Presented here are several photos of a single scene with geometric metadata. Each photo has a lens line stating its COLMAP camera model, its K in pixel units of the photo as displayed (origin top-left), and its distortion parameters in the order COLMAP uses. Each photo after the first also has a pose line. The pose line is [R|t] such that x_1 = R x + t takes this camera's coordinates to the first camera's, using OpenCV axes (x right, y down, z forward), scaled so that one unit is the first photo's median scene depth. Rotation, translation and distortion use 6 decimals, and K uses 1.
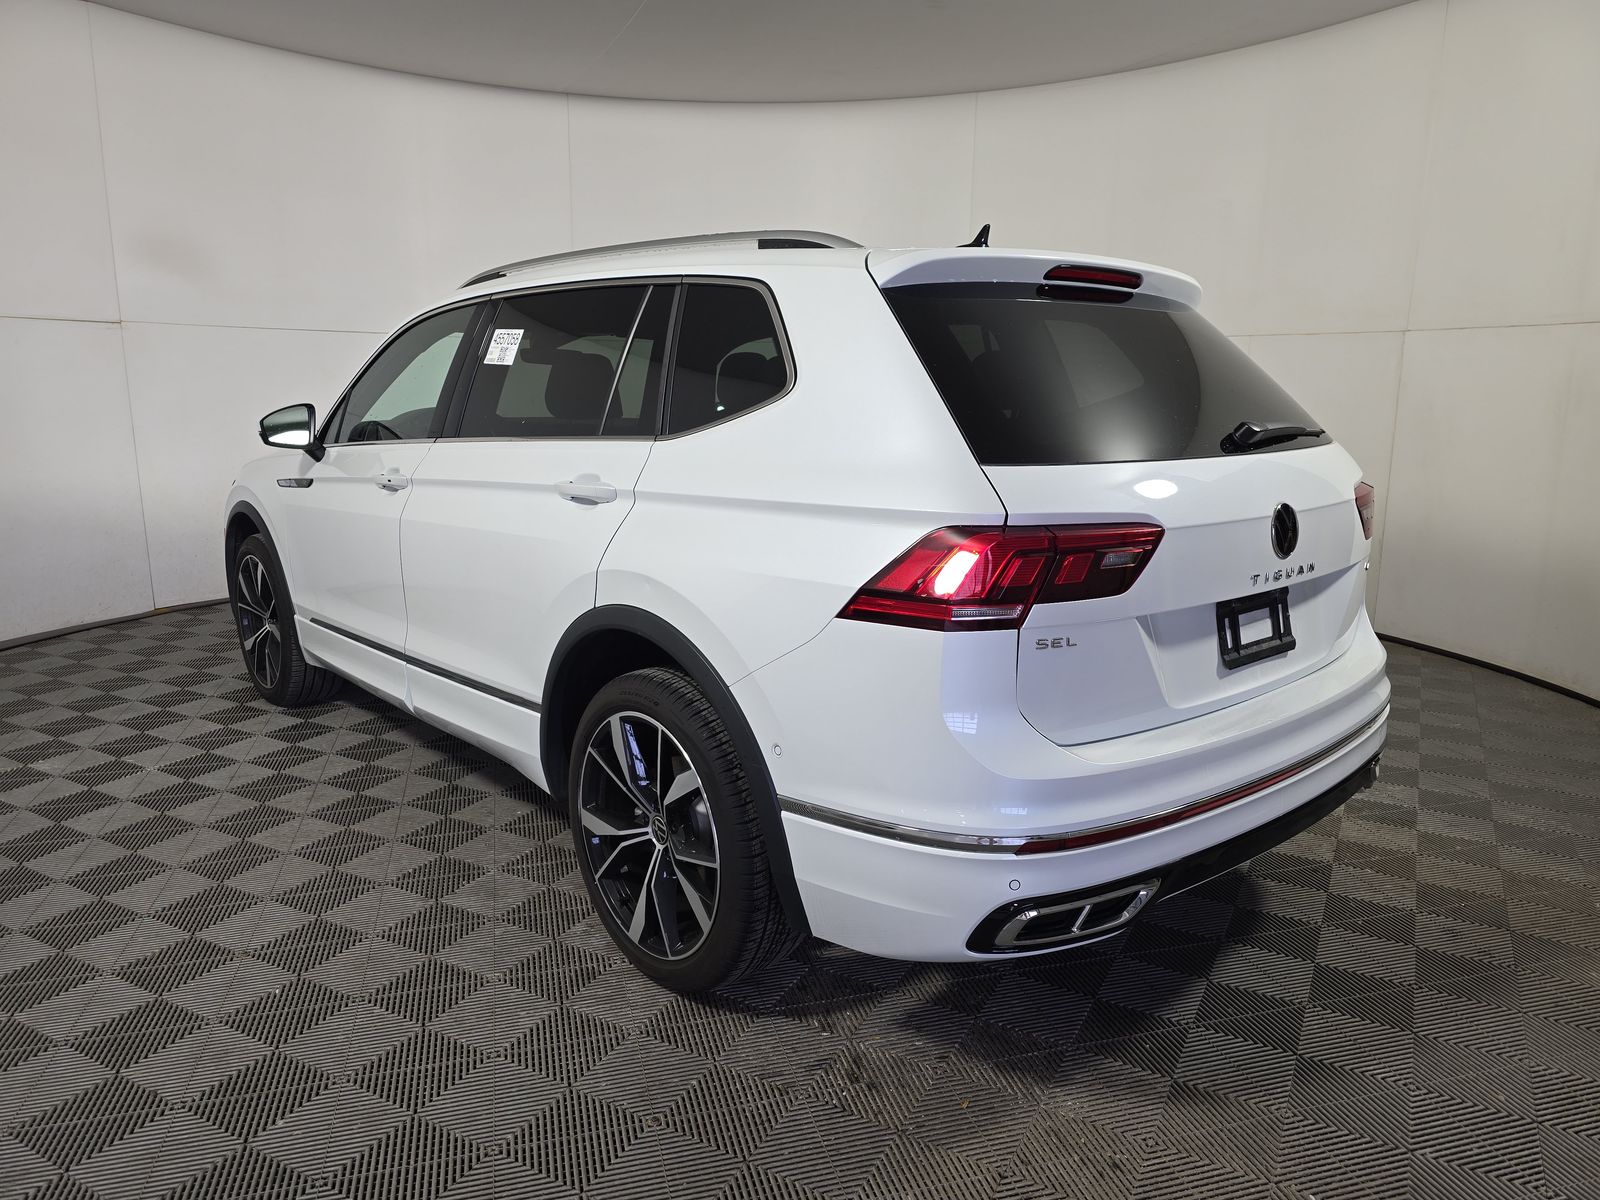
lens RADIAL K [[1132.5, 0, 804.7], [0, 1132.5, 571.0], [0, 0, 1]] dist [0.007981, 0.001711]
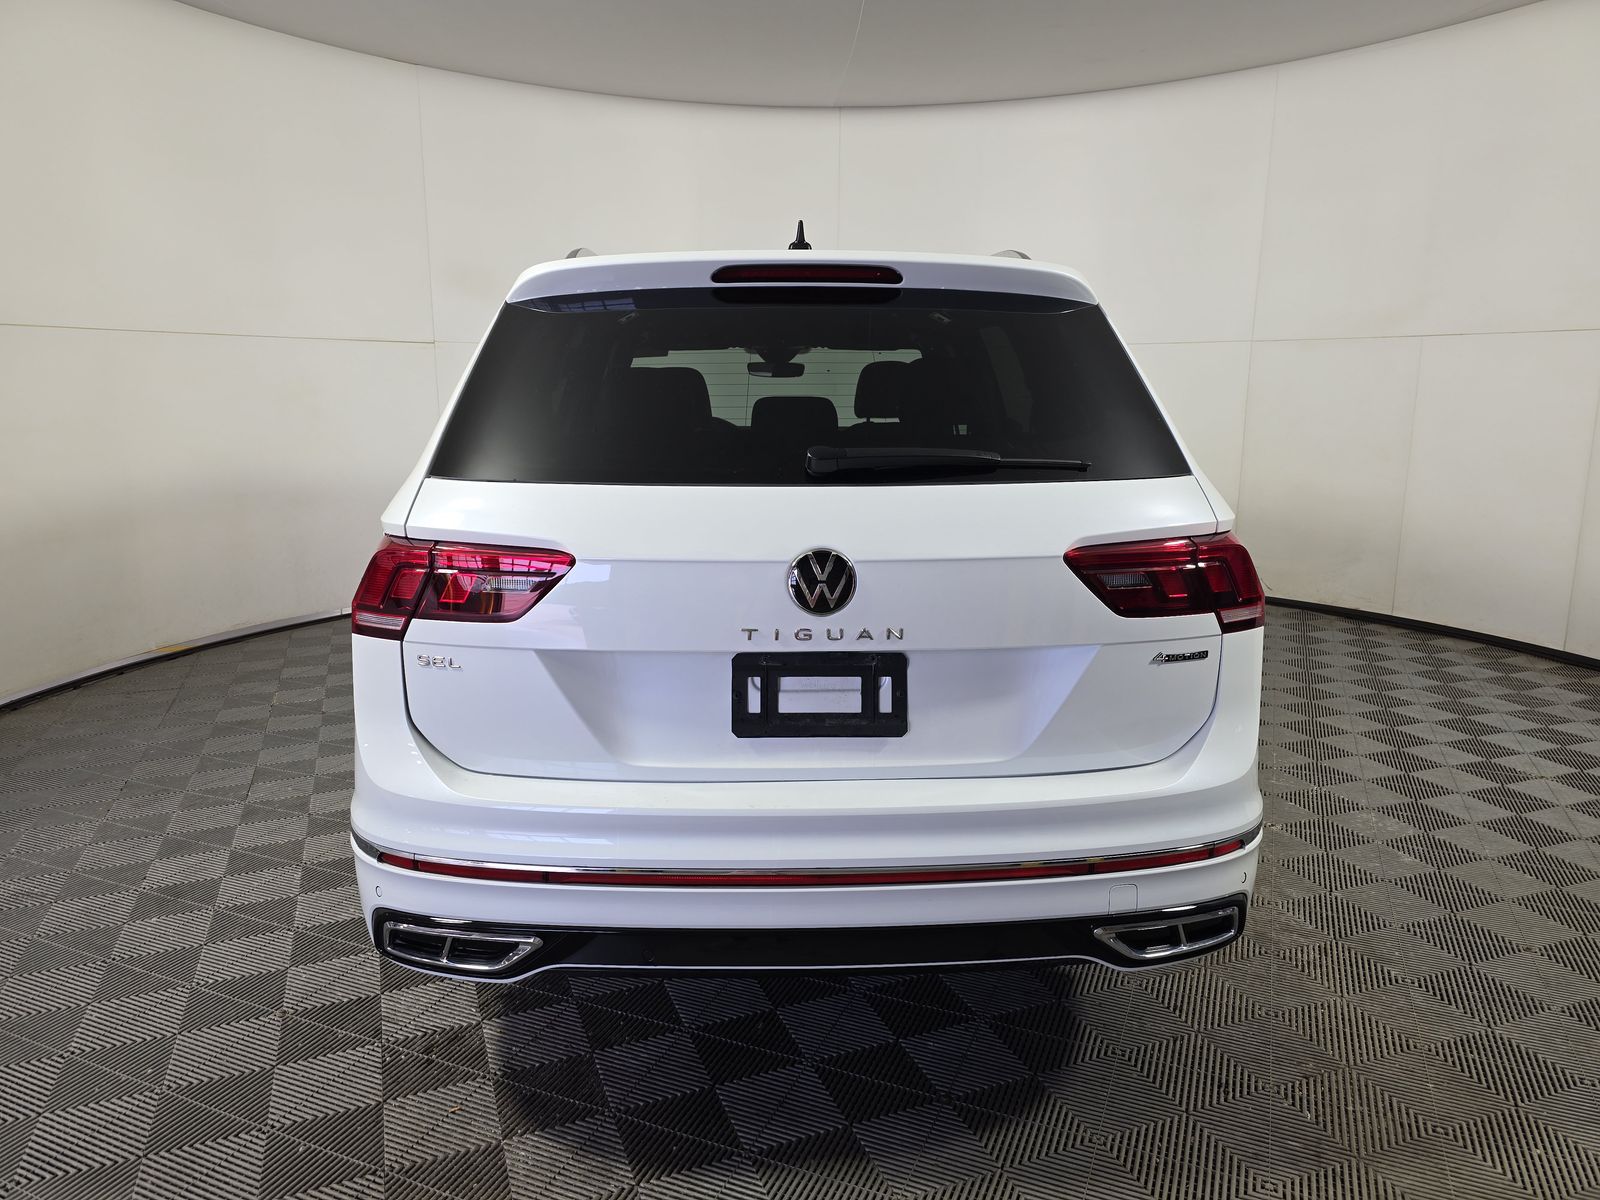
lens RADIAL K [[1096.0, 0, 800.0], [0, 1096.0, 600.0], [0, 0, 1]] dist [0.078233, 0.000132]
pose [[0.781160, 0.124207, -0.611851, 0.881211], [-0.108377, 0.992109, 0.063033, -0.071091], [0.614853, 0.017072, 0.788457, 0.368002]]
